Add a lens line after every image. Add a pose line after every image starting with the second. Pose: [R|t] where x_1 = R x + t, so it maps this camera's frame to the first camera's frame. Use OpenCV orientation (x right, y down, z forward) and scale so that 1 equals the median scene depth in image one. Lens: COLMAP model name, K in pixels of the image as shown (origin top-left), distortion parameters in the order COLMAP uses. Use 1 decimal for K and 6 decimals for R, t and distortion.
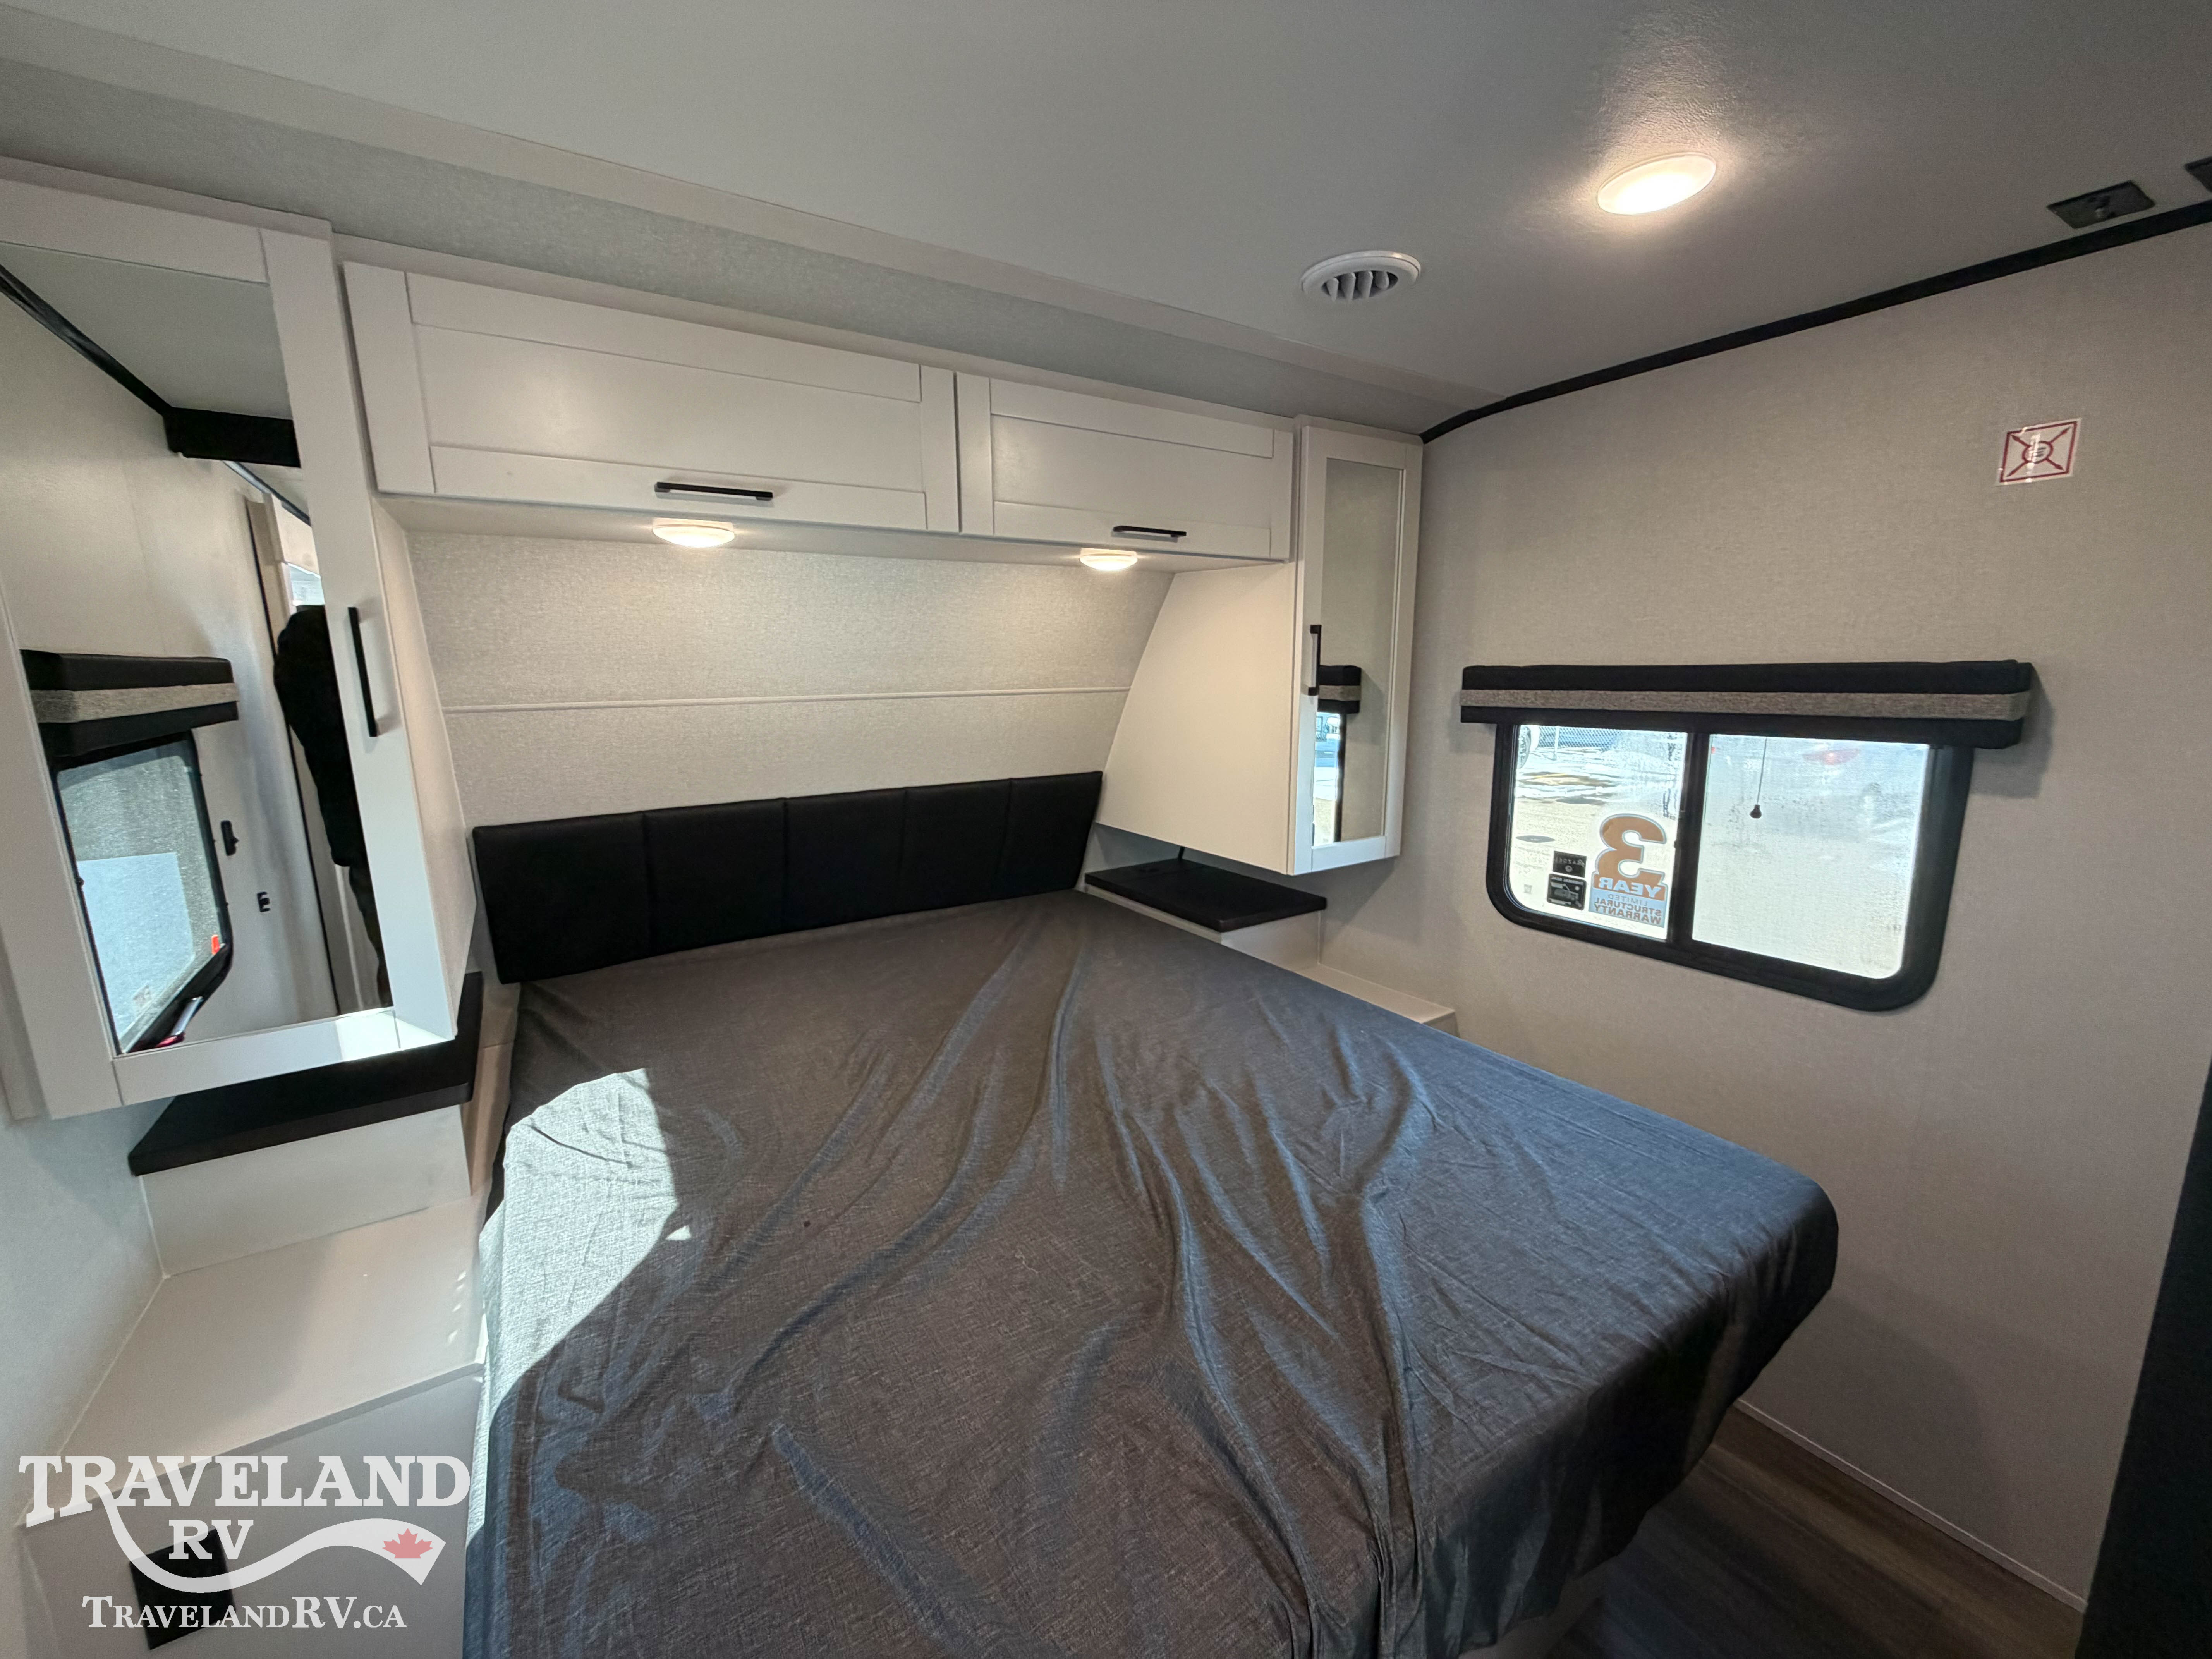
lens RADIAL K [[871.0, 0, 1114.1], [0, 871.0, 822.8], [0, 0, 1]] dist [-0.000707, -0.000199]
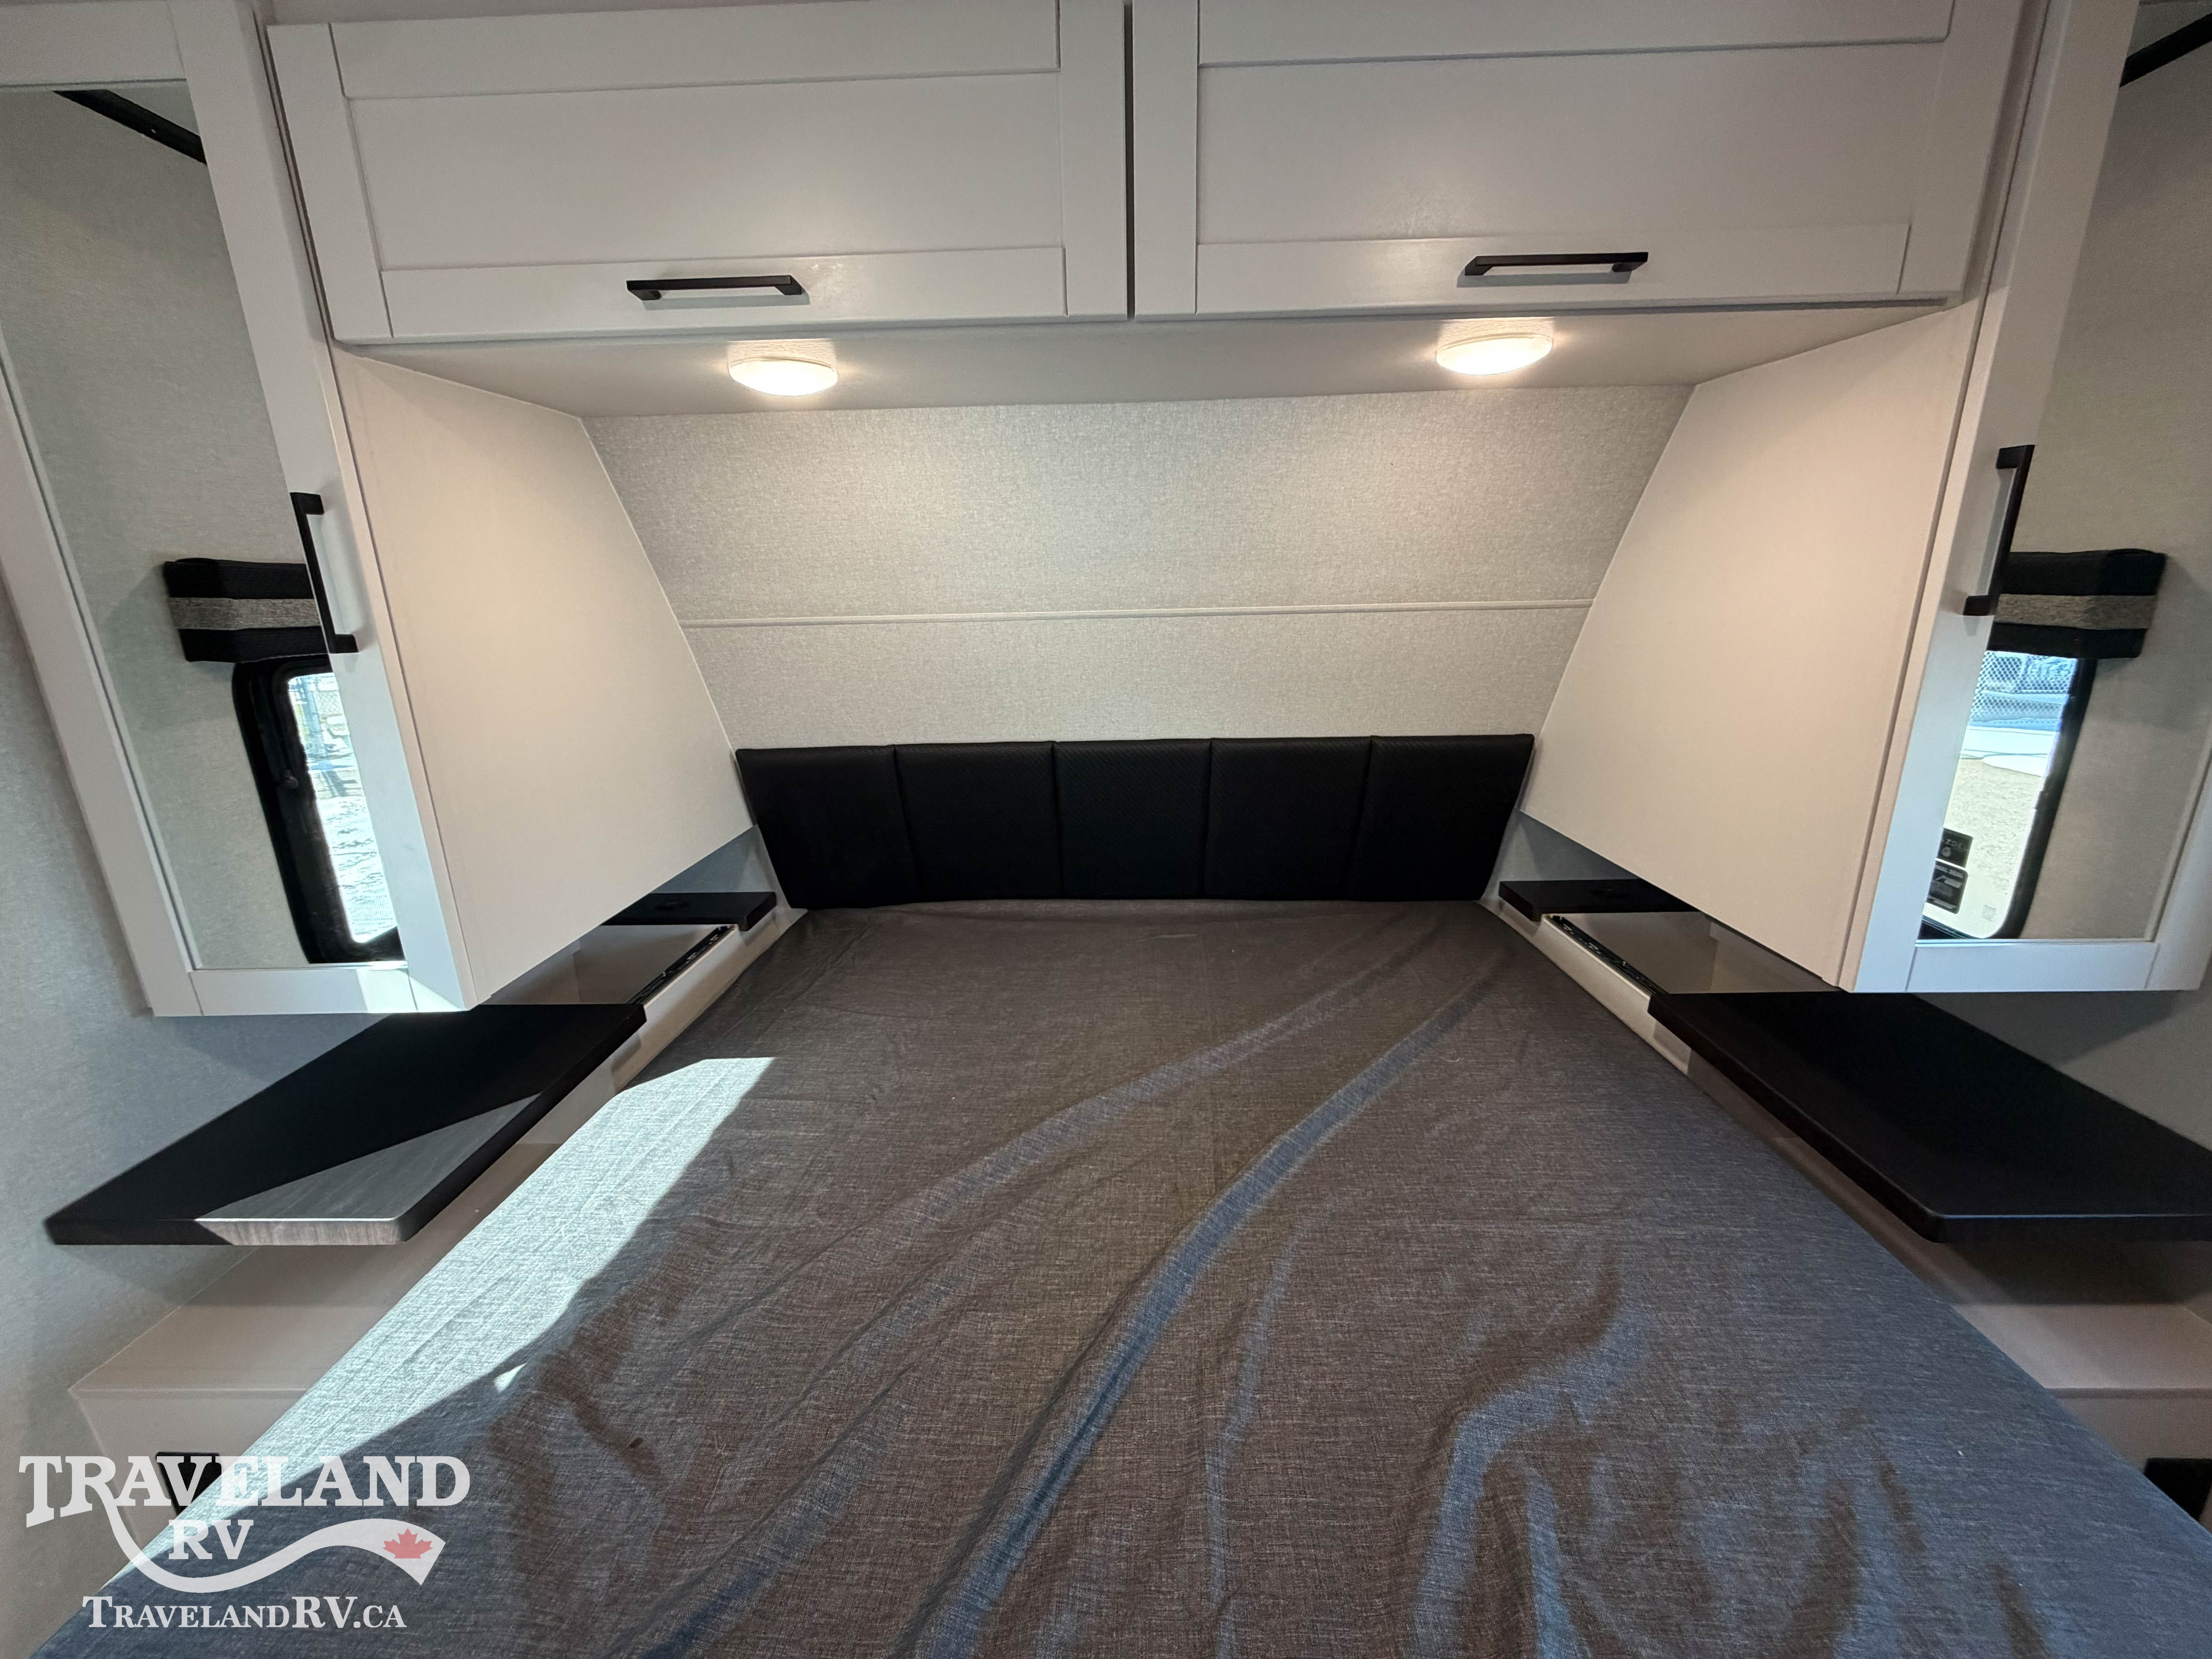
lens RADIAL K [[871.0, 0, 1116.0], [0, 871.0, 825.2], [0, 0, 1]] dist [-0.000707, -0.000199]
pose [[0.819346, 0.140671, -0.555773, 0.128442], [-0.089778, 0.988952, 0.117958, -0.053347], [0.566226, -0.046752, 0.822923, 0.380094]]
